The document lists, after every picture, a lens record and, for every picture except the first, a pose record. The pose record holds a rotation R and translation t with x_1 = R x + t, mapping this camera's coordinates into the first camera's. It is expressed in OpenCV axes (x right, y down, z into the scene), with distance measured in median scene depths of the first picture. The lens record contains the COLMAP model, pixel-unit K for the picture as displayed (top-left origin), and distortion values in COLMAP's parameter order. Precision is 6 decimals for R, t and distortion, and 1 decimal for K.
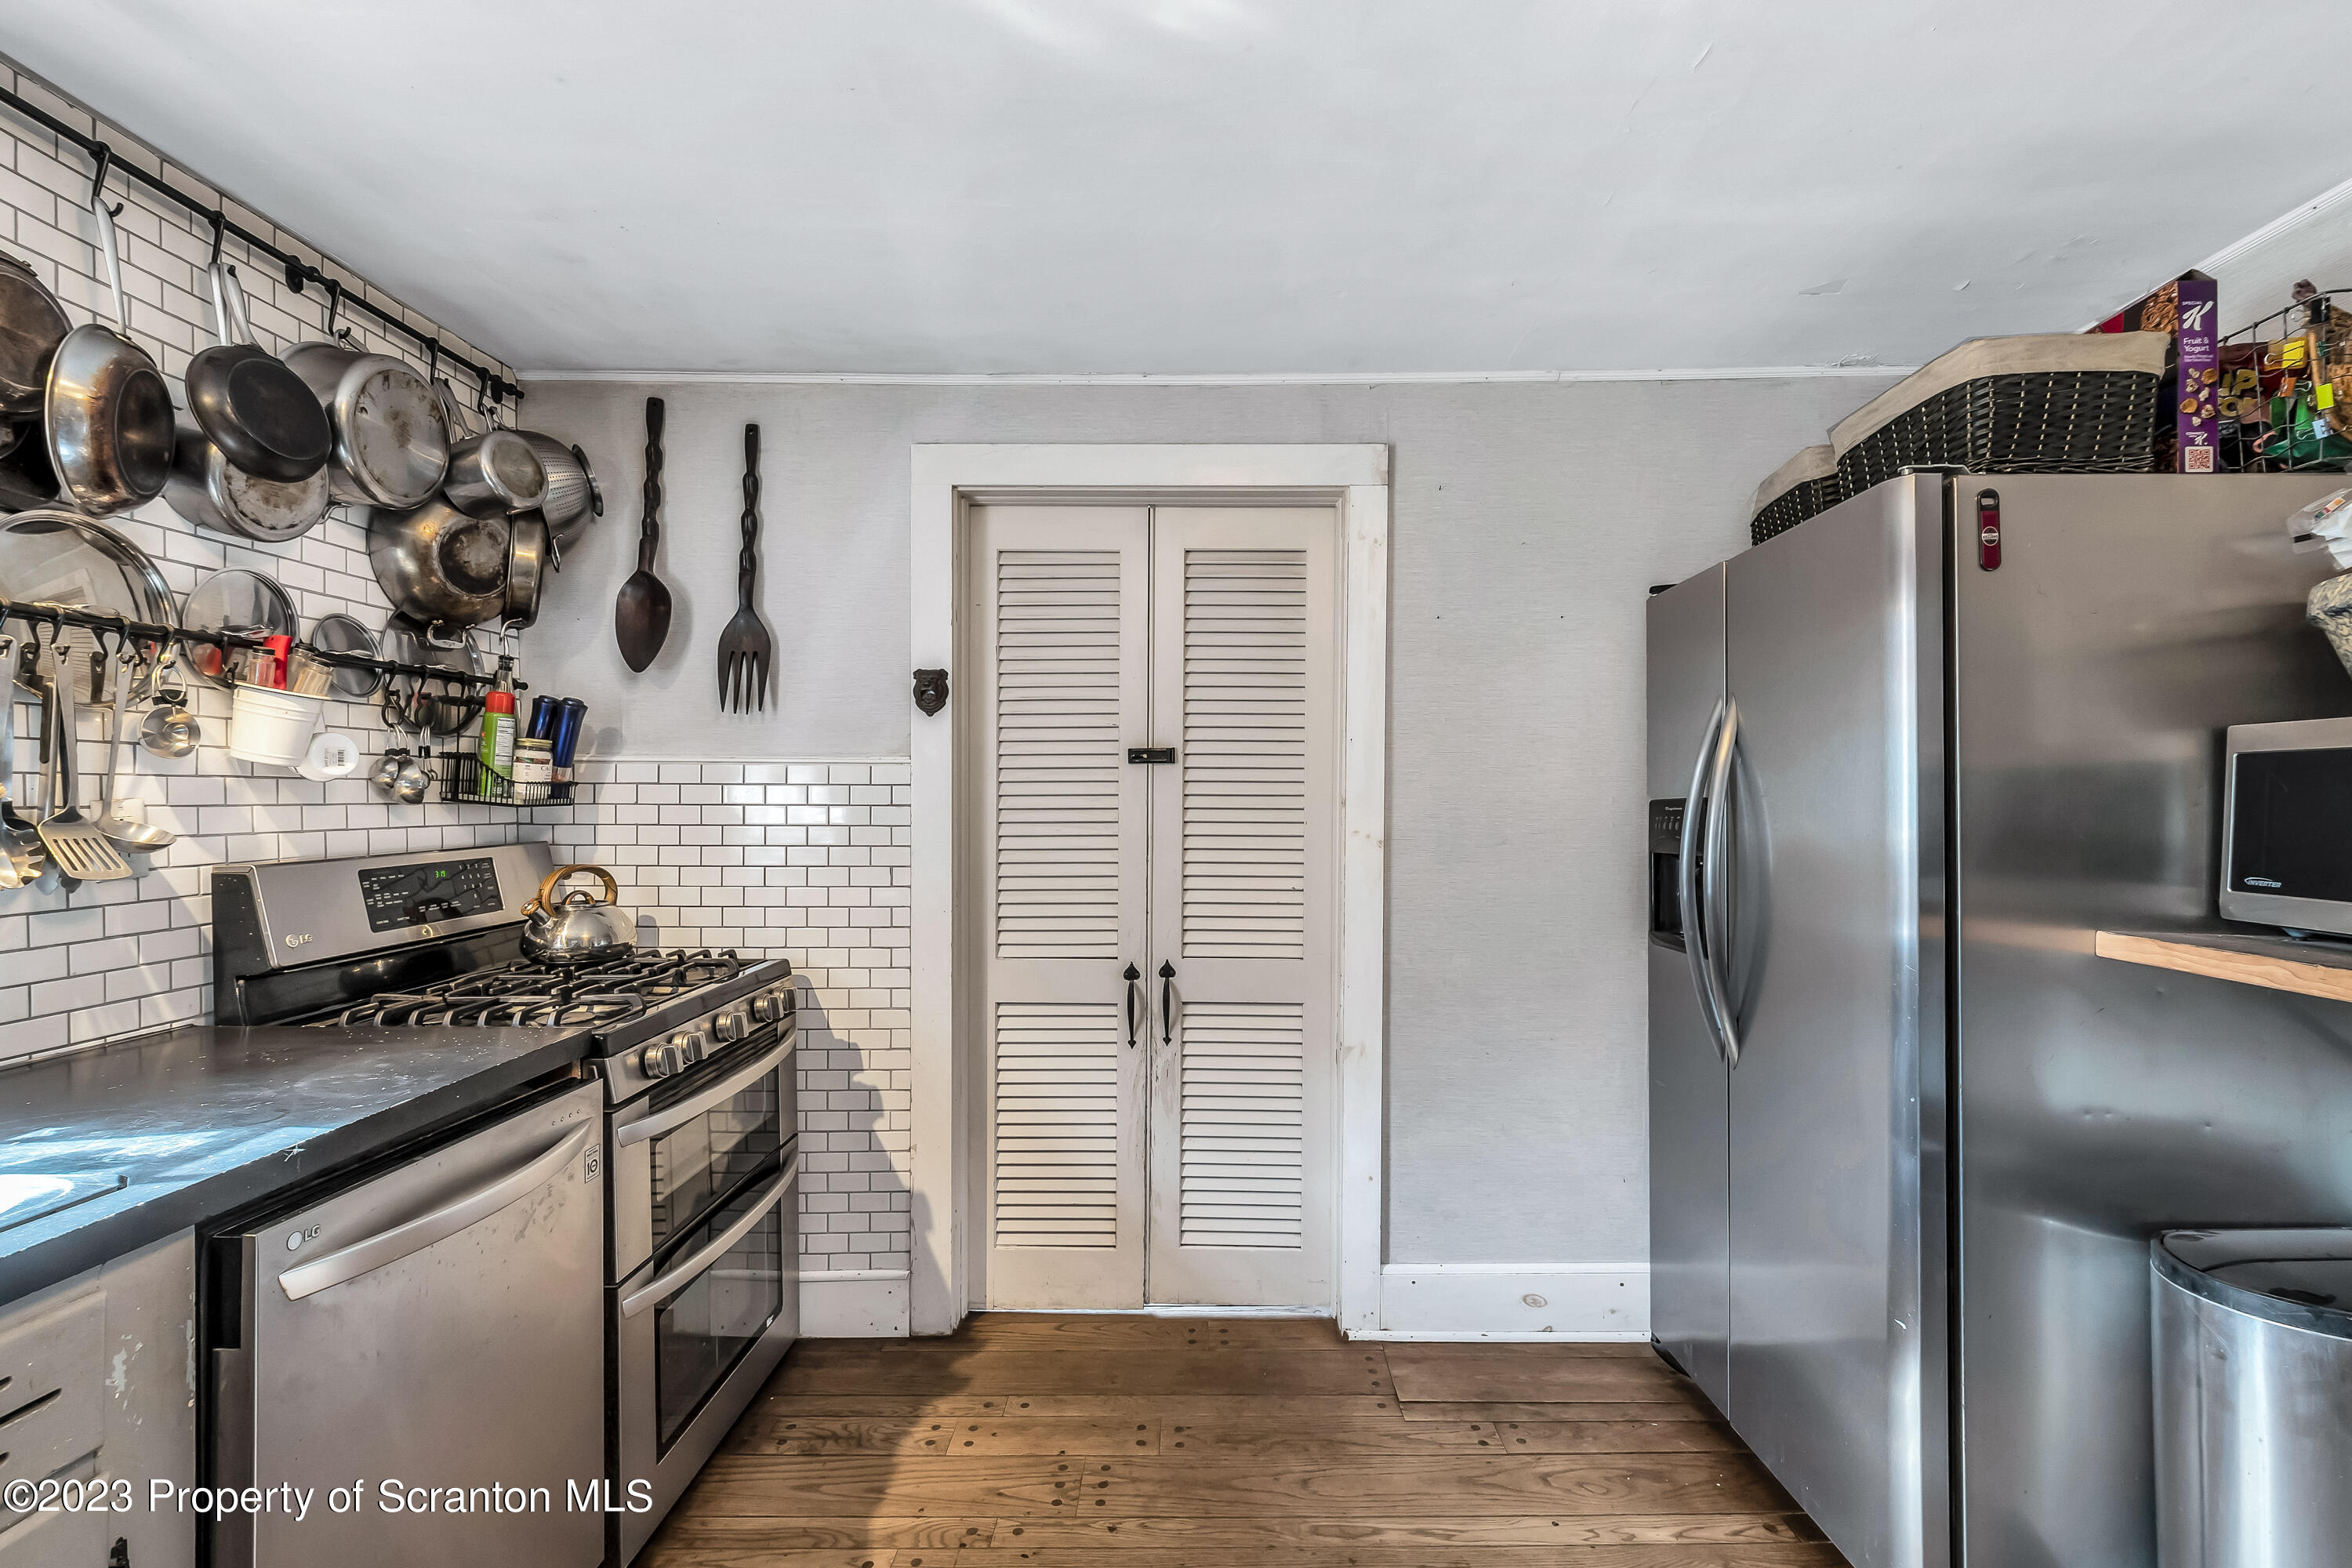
lens RADIAL K [[1076.1, 0, 1179.1], [0, 1076.1, 805.4], [0, 0, 1]] dist [-0.000167, -0.001180]
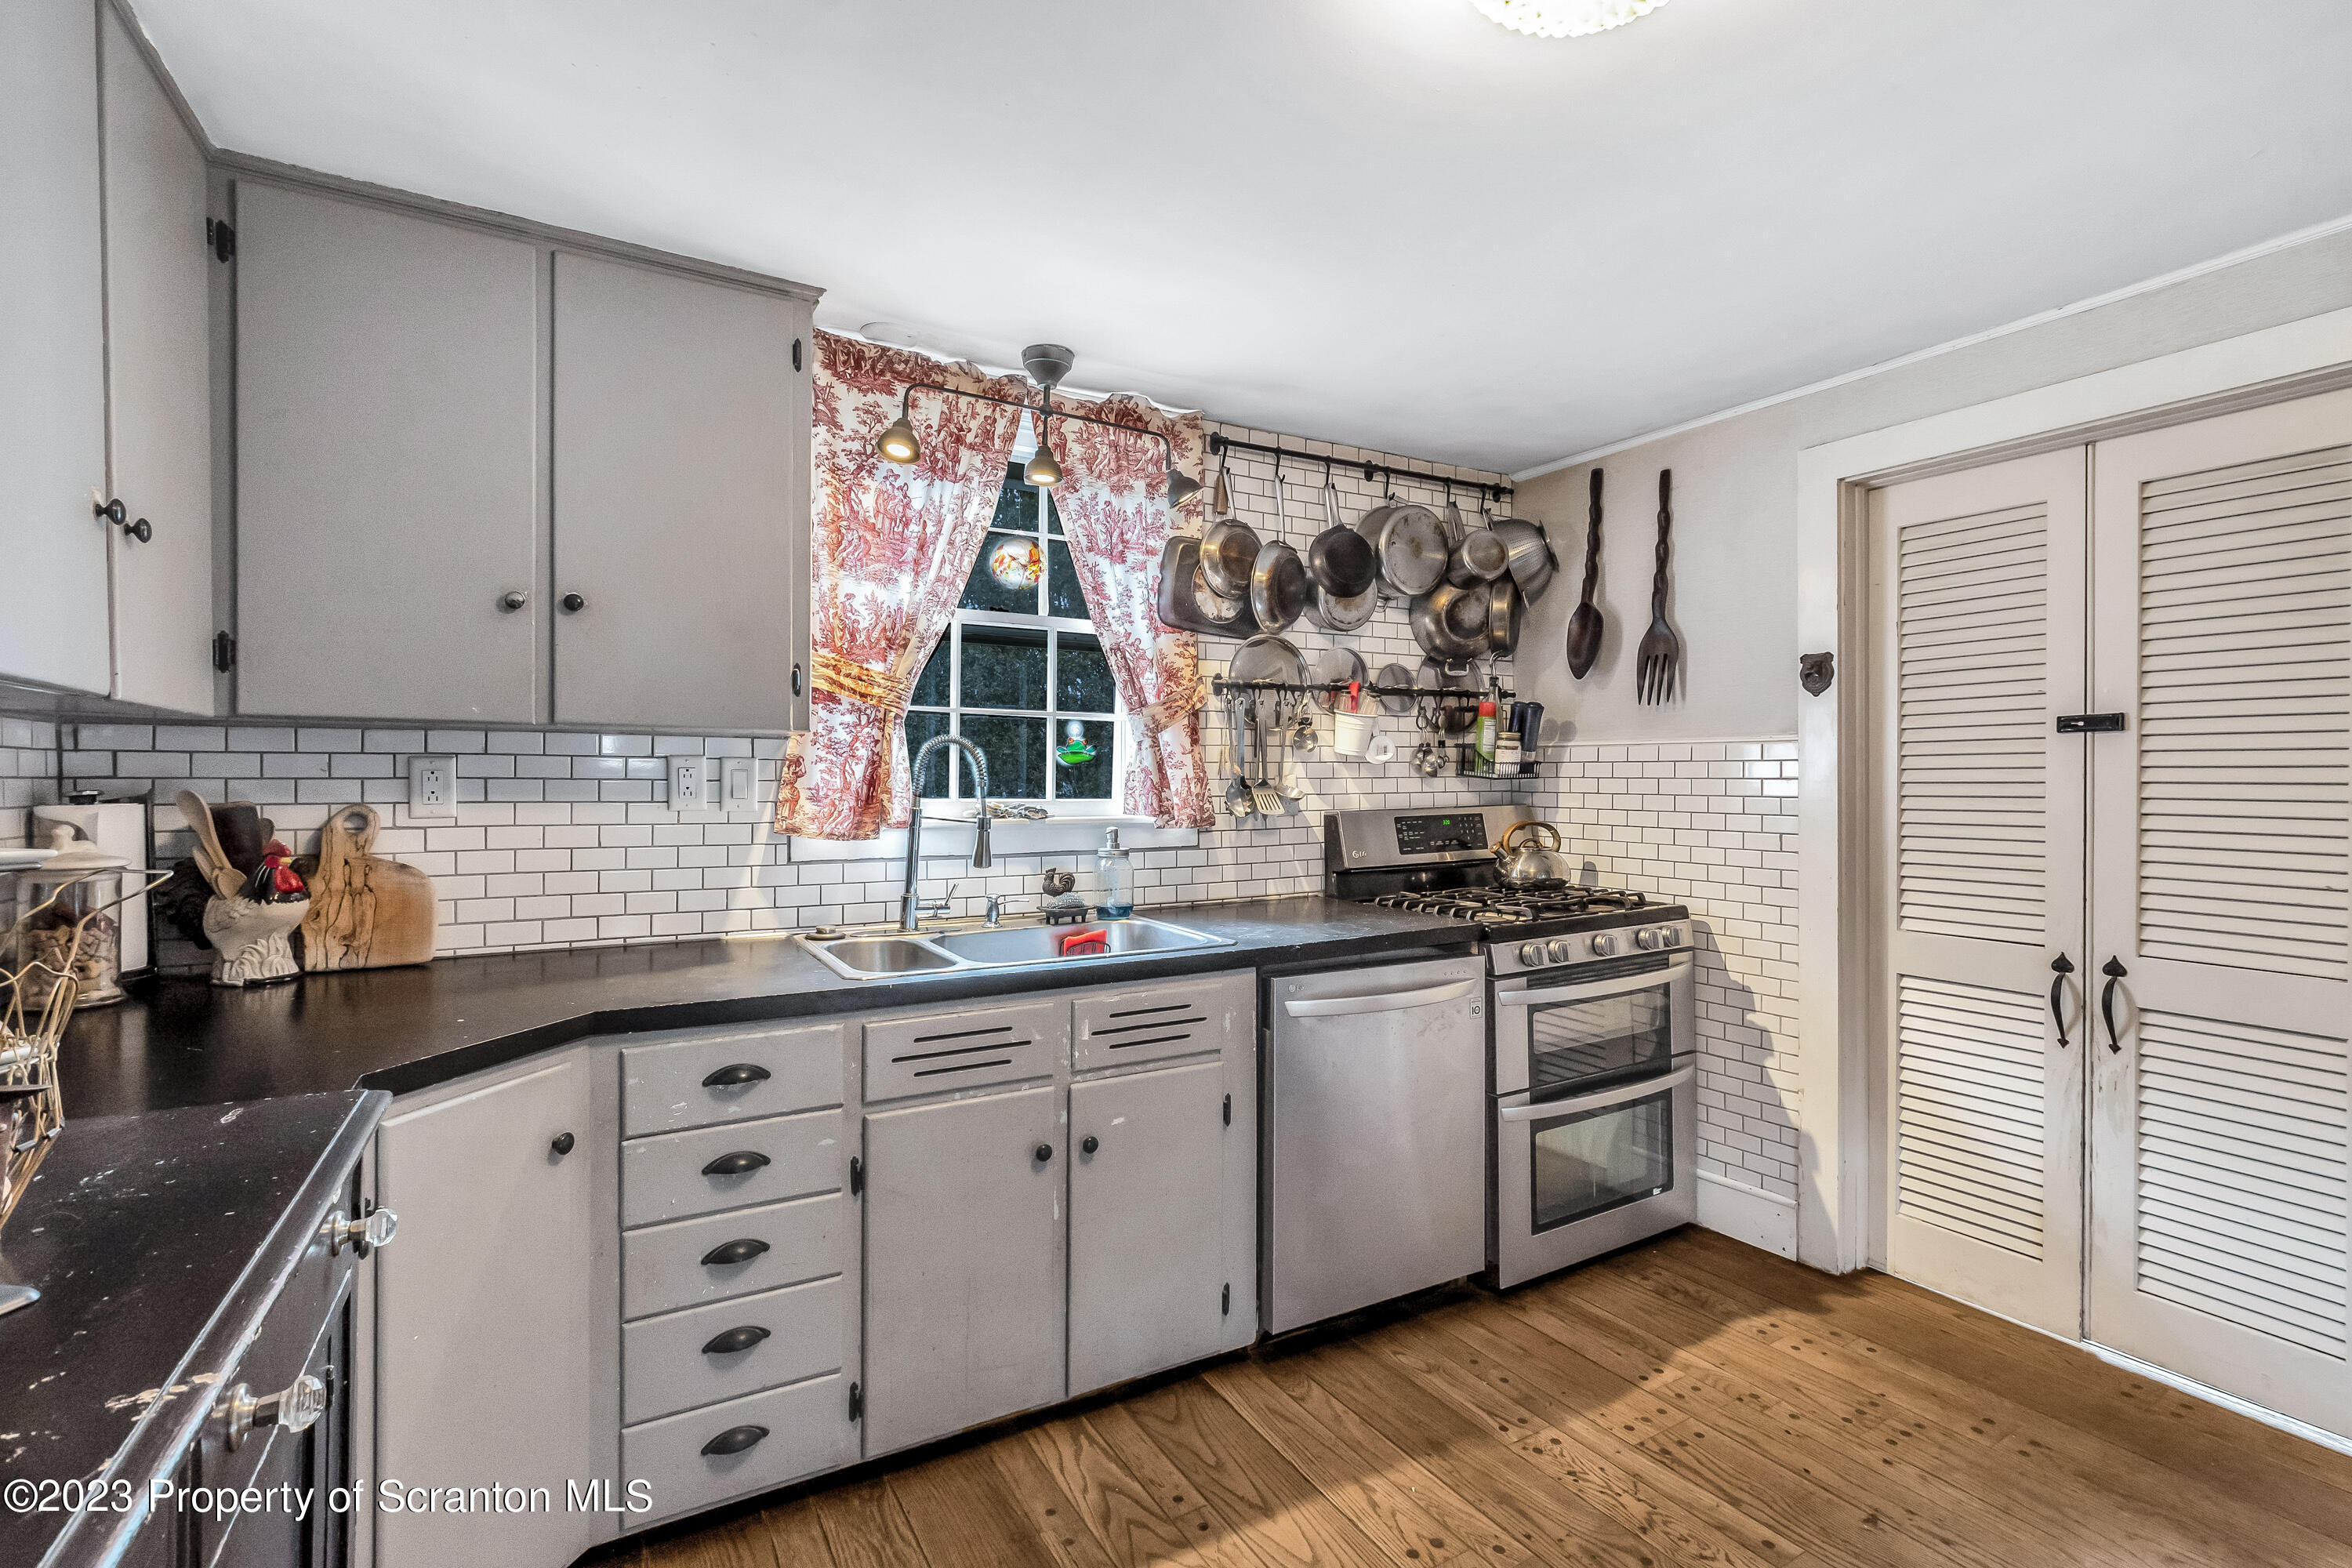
lens RADIAL K [[1043.6, 0, 1165.2], [0, 1043.6, 776.3], [0, 0, 1]] dist [-0.001630, -0.000284]
pose [[0.507058, -0.001498, -0.861911, 0.380484], [-0.002452, 0.999992, -0.003181, 0.002592], [0.861908, 0.003726, 0.507050, -0.110320]]
